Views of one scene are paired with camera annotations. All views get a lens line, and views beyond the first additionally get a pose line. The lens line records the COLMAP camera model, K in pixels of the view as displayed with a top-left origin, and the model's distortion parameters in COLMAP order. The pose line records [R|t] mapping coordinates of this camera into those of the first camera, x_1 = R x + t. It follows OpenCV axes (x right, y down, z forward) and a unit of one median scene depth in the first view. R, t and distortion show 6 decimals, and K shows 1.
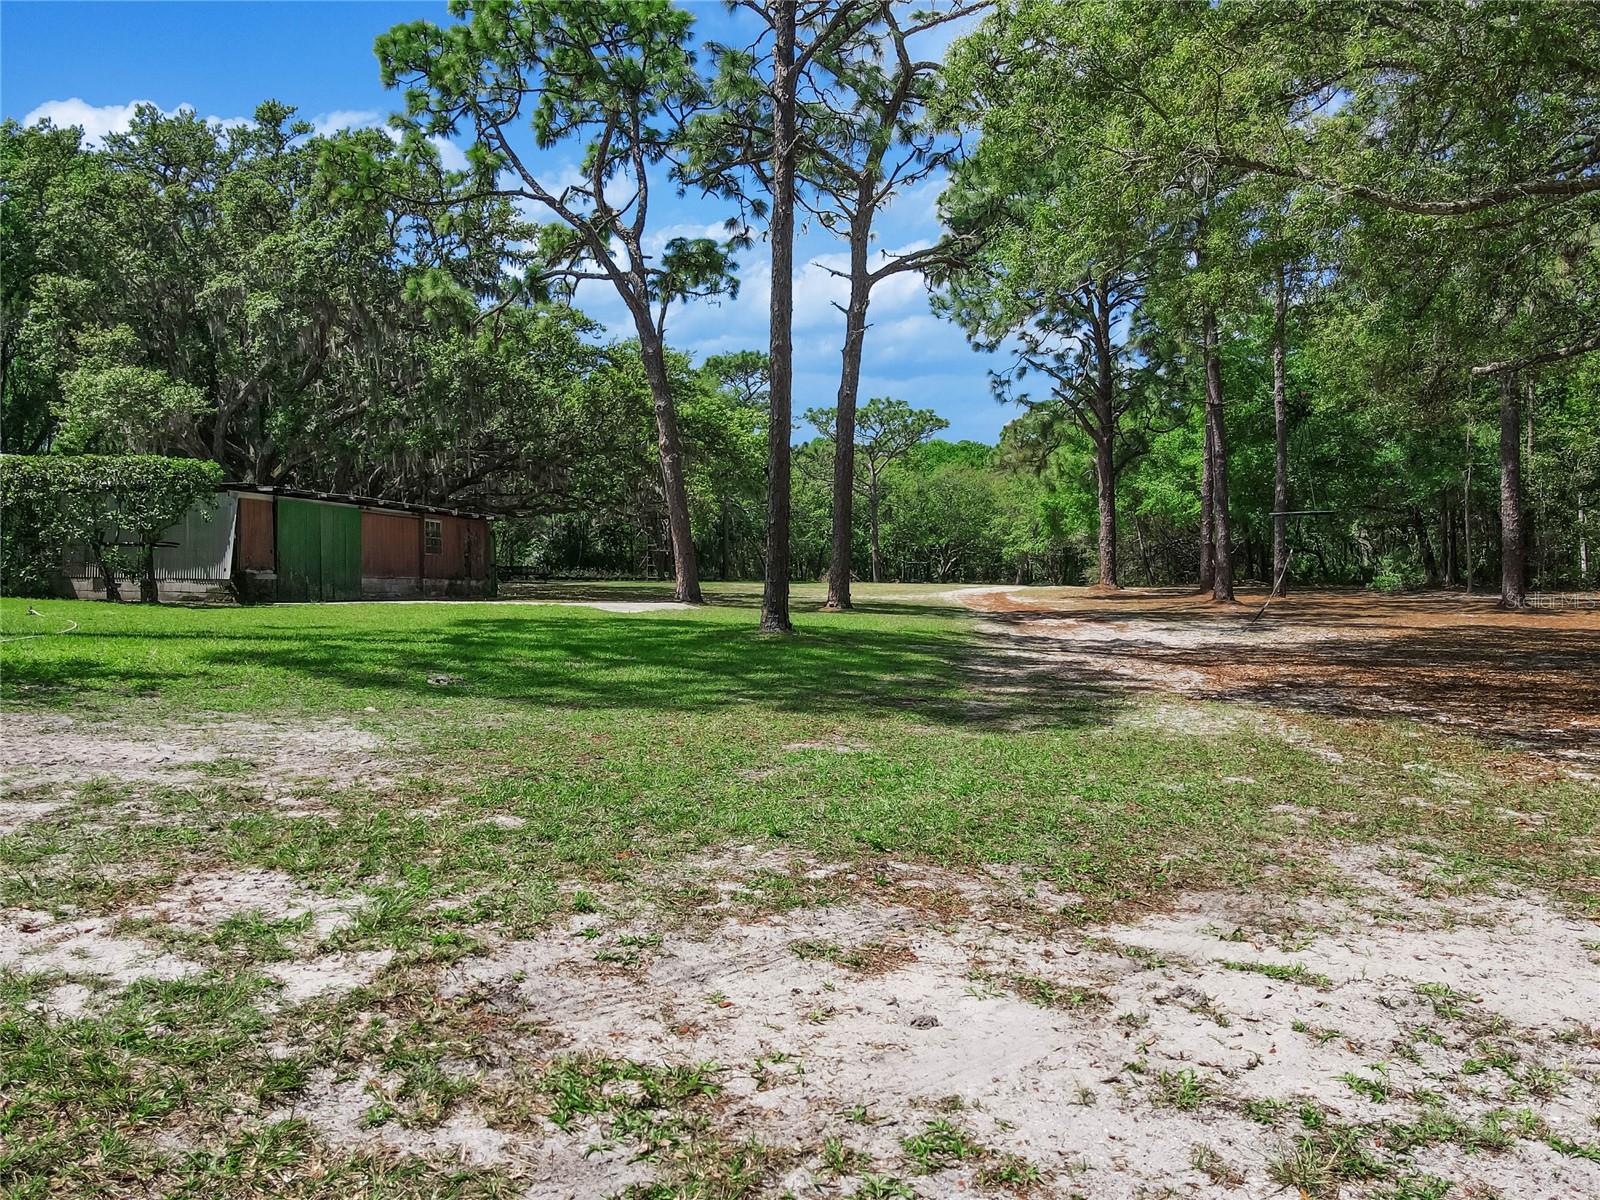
lens RADIAL K [[1143.8, 0, 800.0], [0, 1143.8, 600.0], [0, 0, 1]] dist [0.001182, 0.000477]
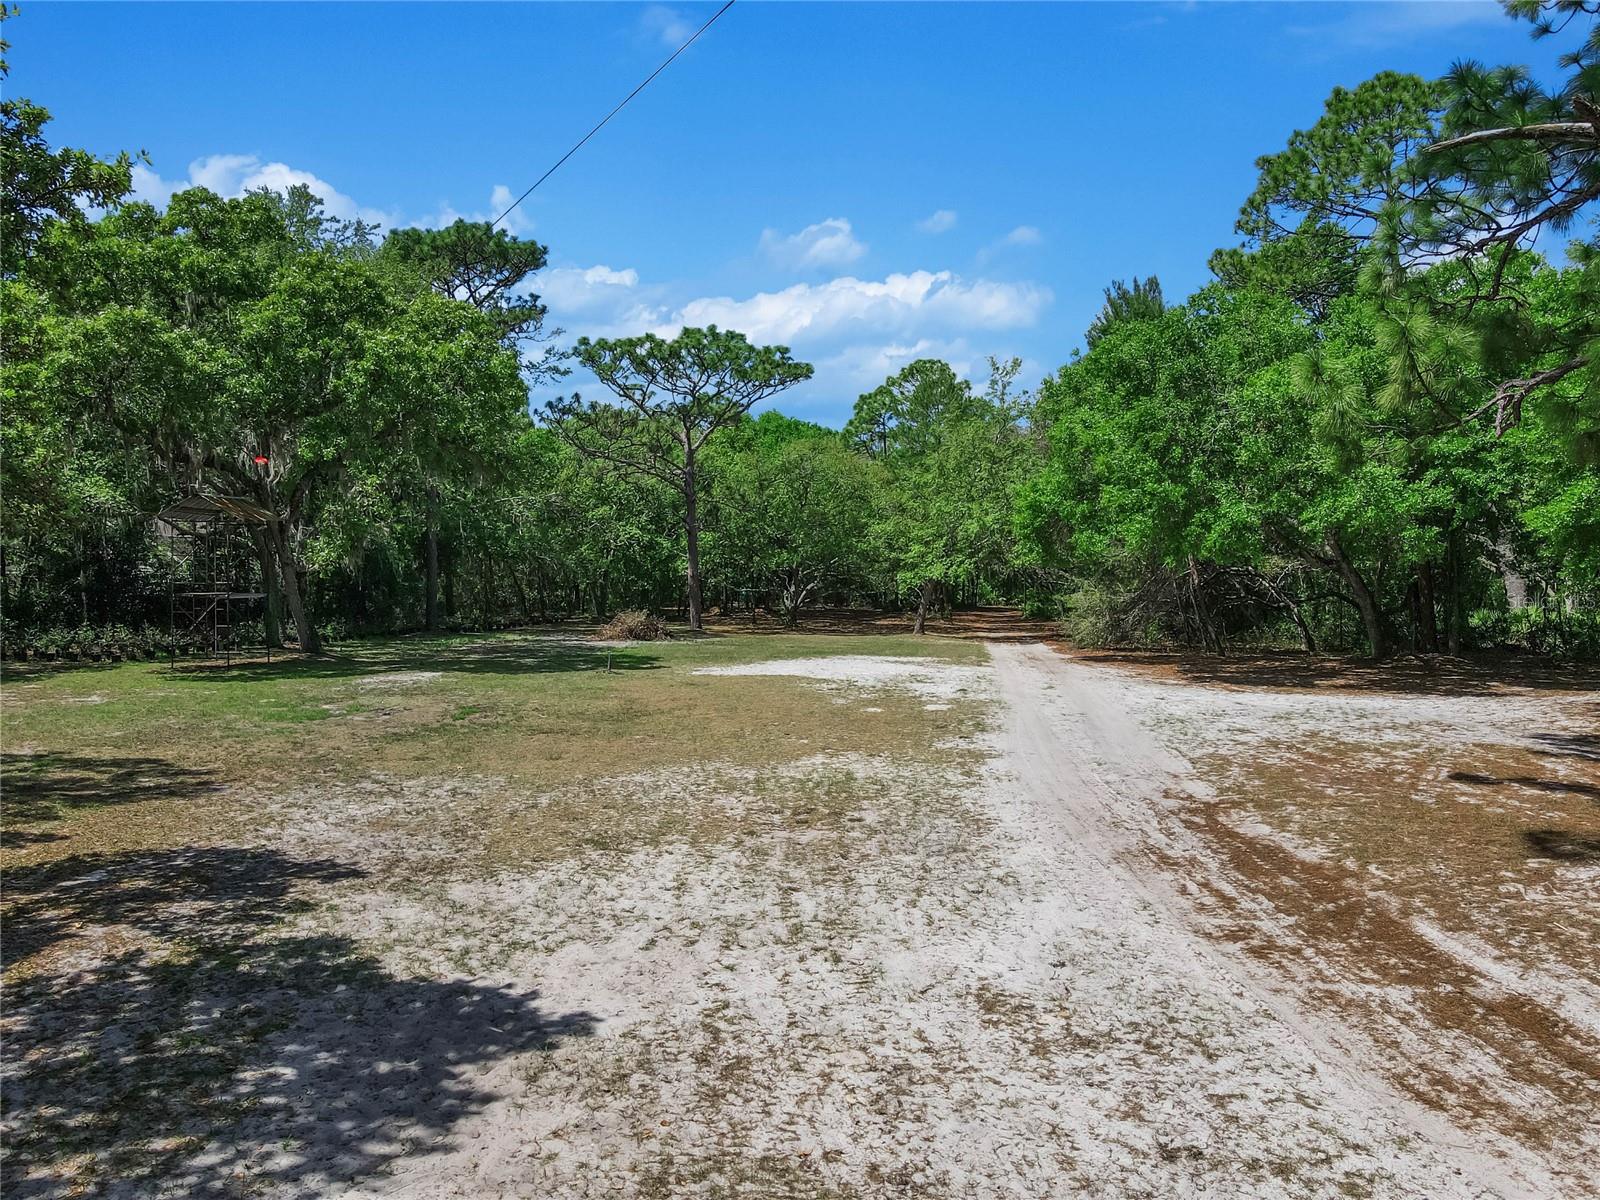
lens RADIAL K [[1143.8, 0, 800.0], [0, 1143.8, 600.0], [0, 0, 1]] dist [0.001182, 0.000477]
pose [[0.983989, 0.000692, 0.178228, 0.013481], [-0.000858, 0.999999, 0.000852, -0.030476], [-0.178227, -0.000991, 0.983989, 0.386519]]
